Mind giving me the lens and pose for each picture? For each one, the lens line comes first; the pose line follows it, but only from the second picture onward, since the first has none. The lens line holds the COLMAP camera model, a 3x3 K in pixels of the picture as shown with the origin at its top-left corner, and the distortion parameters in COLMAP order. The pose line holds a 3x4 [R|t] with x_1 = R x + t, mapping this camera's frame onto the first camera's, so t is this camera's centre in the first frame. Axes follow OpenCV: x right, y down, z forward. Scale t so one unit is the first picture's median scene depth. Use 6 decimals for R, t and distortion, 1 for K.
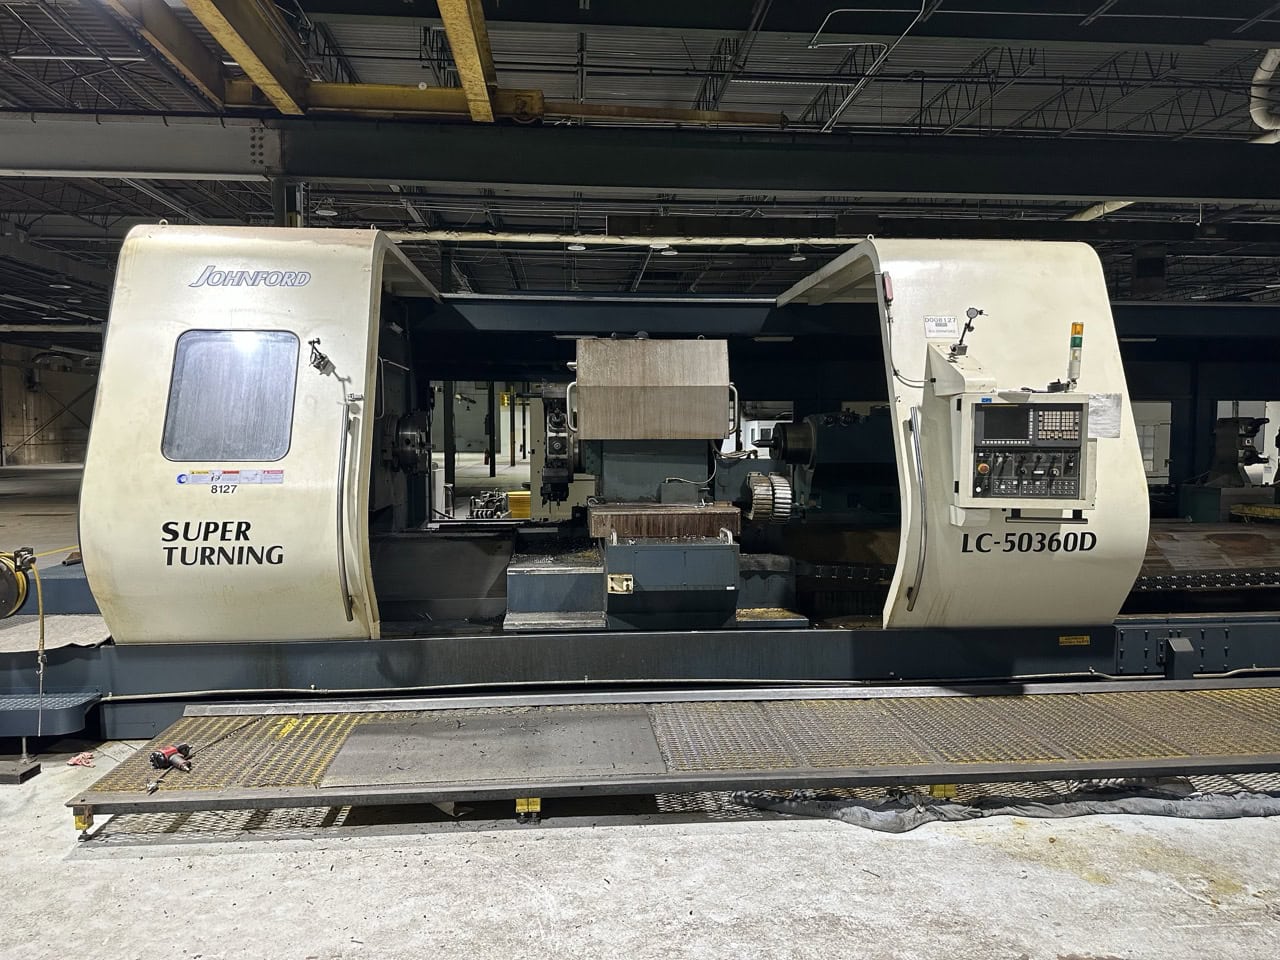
lens RADIAL K [[882.3, 0, 649.7], [0, 882.3, 478.2], [0, 0, 1]] dist [0.005320, -0.001517]
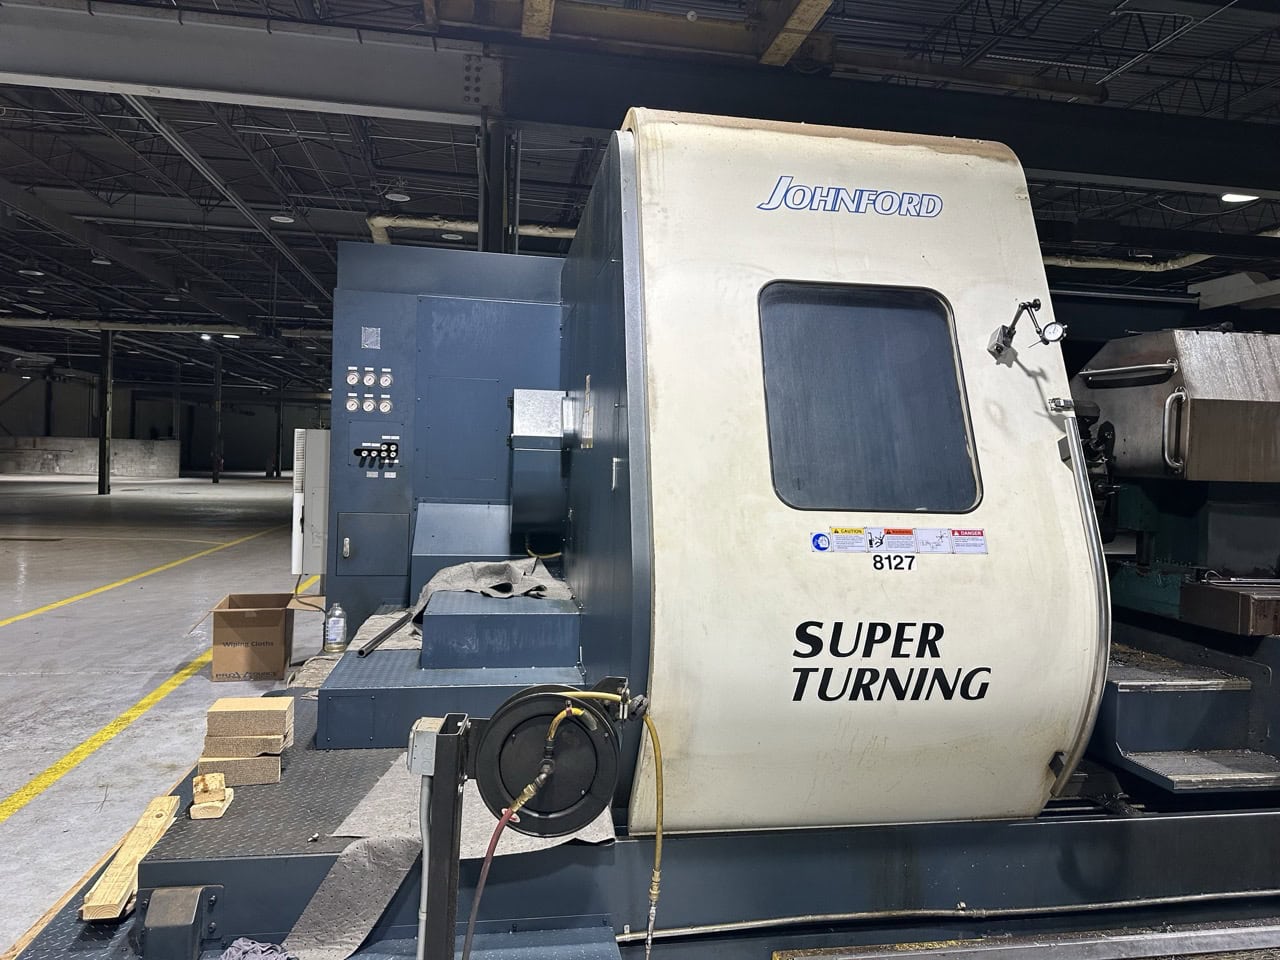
lens RADIAL K [[883.0, 0, 636.6], [0, 883.0, 461.2], [0, 0, 1]] dist [0.069321, -0.083548]
pose [[0.996984, 0.028229, 0.072295, -0.679138], [-0.024806, 0.998548, -0.047825, -0.020213], [-0.073540, 0.045888, 0.996236, 0.451052]]
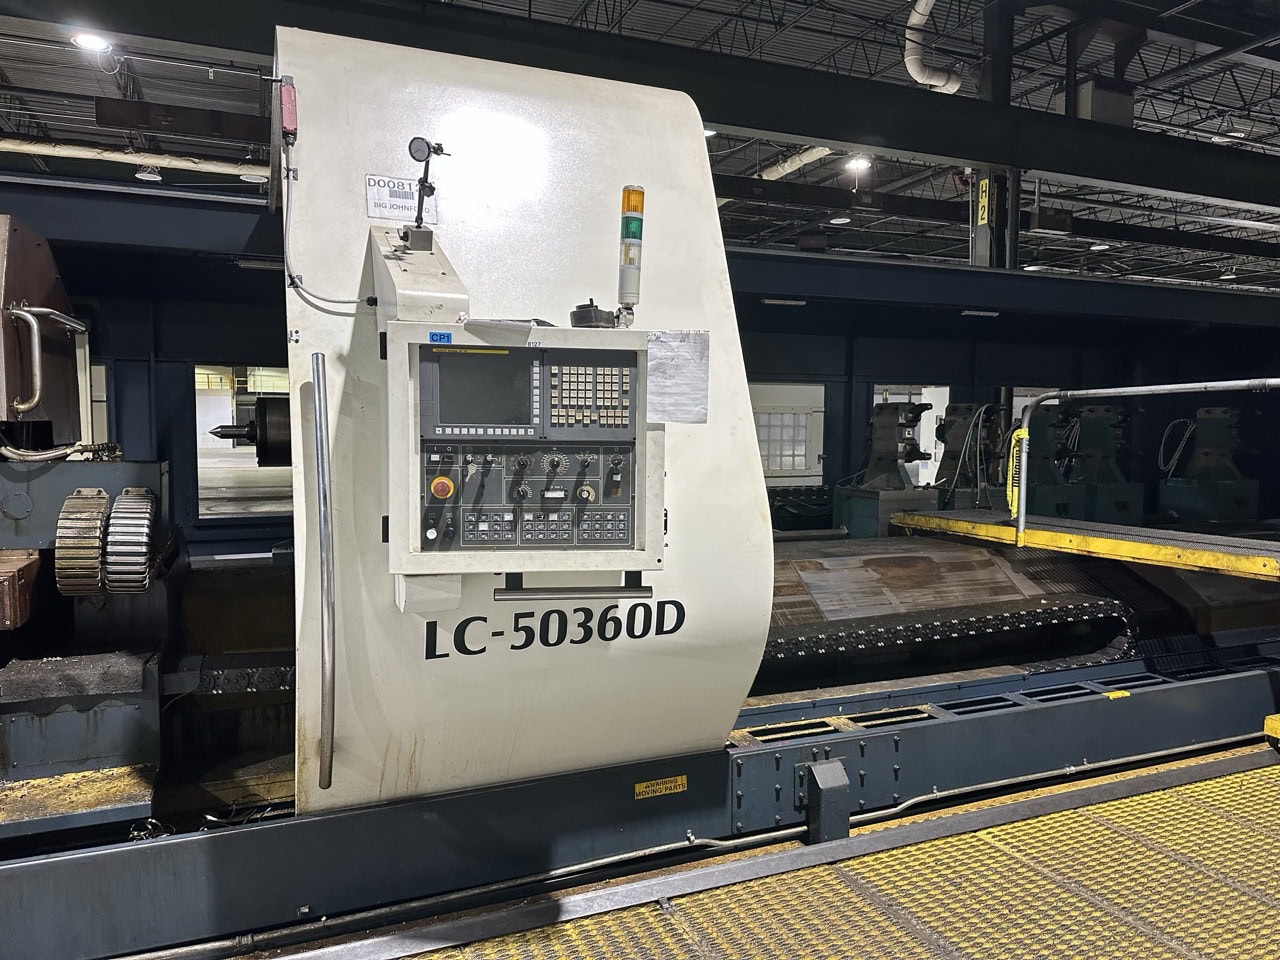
lens RADIAL K [[886.0, 0, 640.0], [0, 886.0, 480.0], [0, 0, 1]] dist [0.196905, -0.336878]
pose [[0.949689, -0.014919, 0.312838, 0.325855], [0.011644, 0.999856, 0.012335, -0.019496], [-0.312977, -0.008072, 0.949726, 0.517194]]
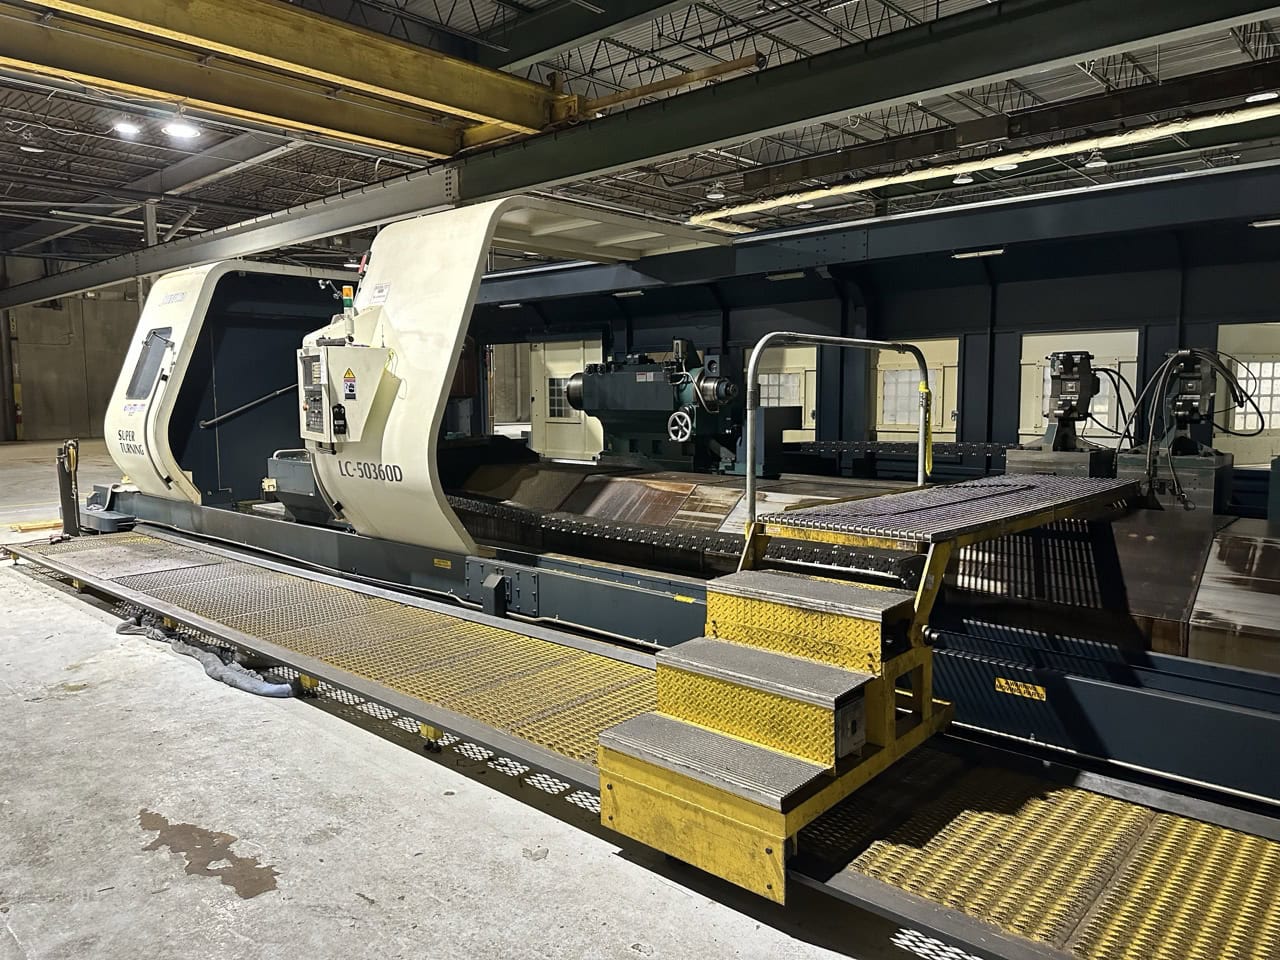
lens RADIAL K [[886.0, 0, 640.0], [0, 886.0, 480.0], [0, 0, 1]] dist [0.196905, -0.336878]
pose [[0.675424, 0.067351, -0.734347, 1.663222], [-0.031551, 0.997548, 0.062471, -0.004541], [0.736754, -0.019025, 0.675893, 0.455409]]
